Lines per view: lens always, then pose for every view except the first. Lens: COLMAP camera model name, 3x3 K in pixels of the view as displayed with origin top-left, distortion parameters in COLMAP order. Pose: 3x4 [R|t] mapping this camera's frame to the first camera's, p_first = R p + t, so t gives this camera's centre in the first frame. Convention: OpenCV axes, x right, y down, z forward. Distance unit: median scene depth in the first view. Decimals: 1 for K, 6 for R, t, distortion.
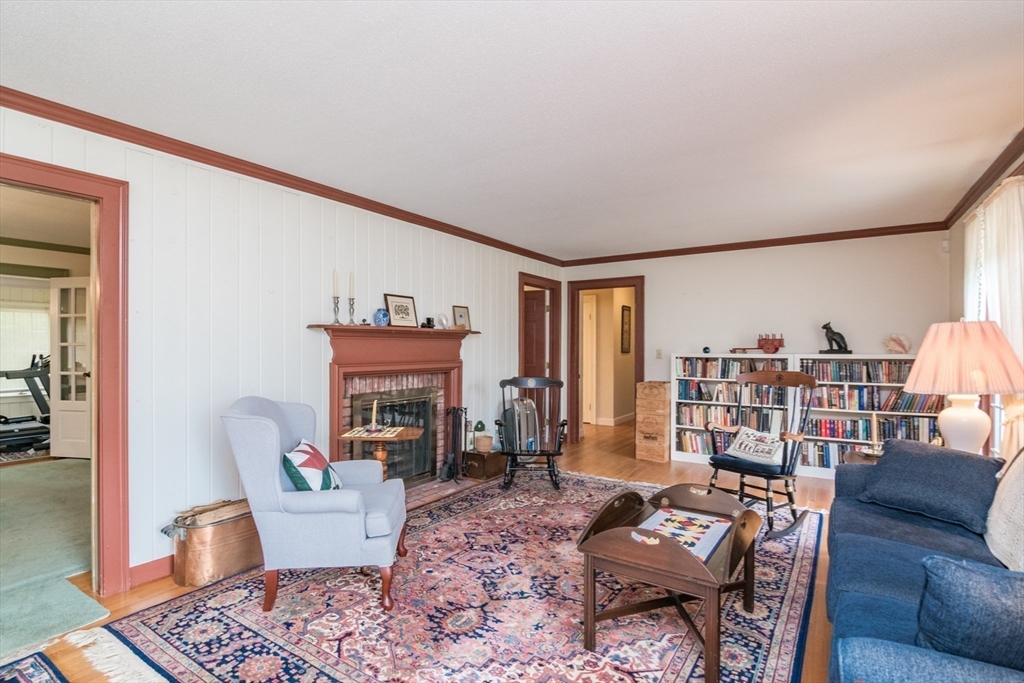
lens RADIAL K [[500.8, 0, 501.6], [0, 500.8, 347.3], [0, 0, 1]] dist [-0.015718, -0.000344]
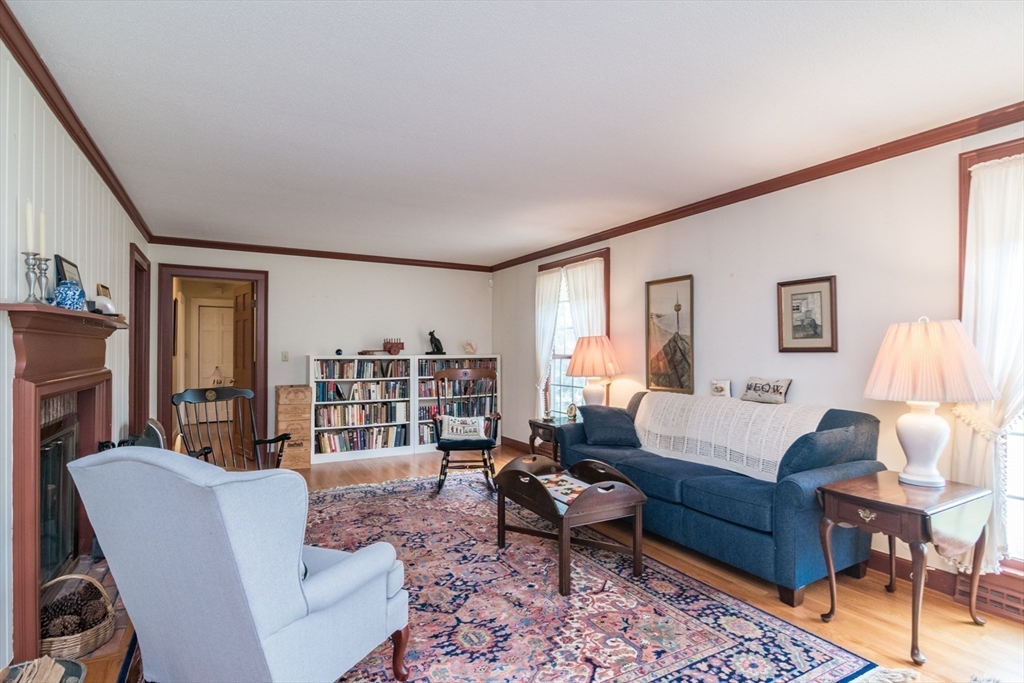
lens RADIAL K [[504.4, 0, 504.8], [0, 504.4, 347.5], [0, 0, 1]] dist [-0.007733, -0.001230]
pose [[0.458494, 0.004008, 0.888688, -0.467546], [-0.001875, 0.999992, -0.003542, -0.001904], [-0.888695, -0.000043, 0.458498, 0.260180]]
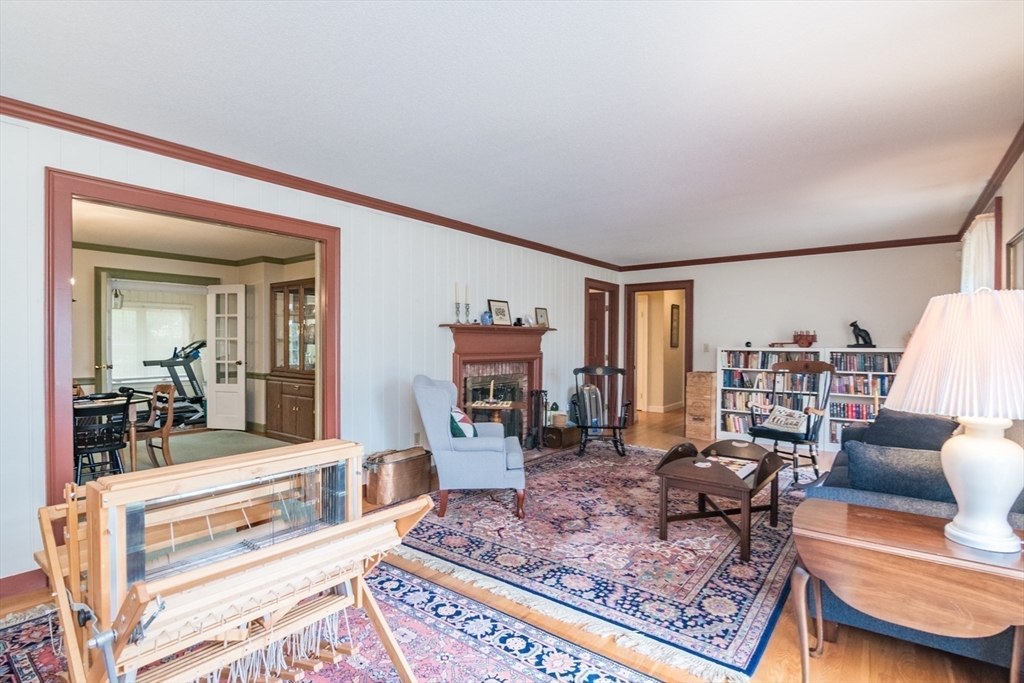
lens RADIAL K [[500.8, 0, 501.6], [0, 500.8, 347.3], [0, 0, 1]] dist [-0.015718, -0.000344]
pose [[0.997021, 0.002904, -0.077070, -0.092957], [-0.002115, 0.999945, 0.010308, 0.001733], [0.077096, -0.010114, 0.996972, -0.256394]]
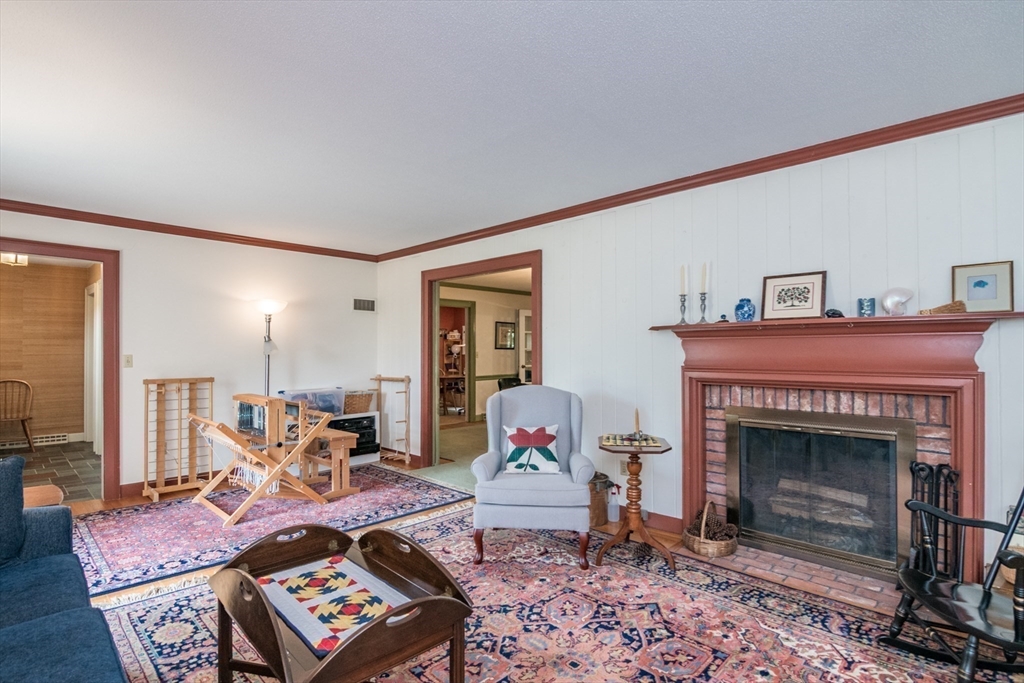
lens RADIAL K [[509.6, 0, 508.5], [0, 509.6, 342.0], [0, 0, 1]] dist [-0.005730, -0.000851]
pose [[-0.186893, -0.016373, -0.982244, 0.534840], [0.004460, 0.999837, -0.017515, 0.001139], [0.982370, -0.007654, -0.186789, 0.705183]]
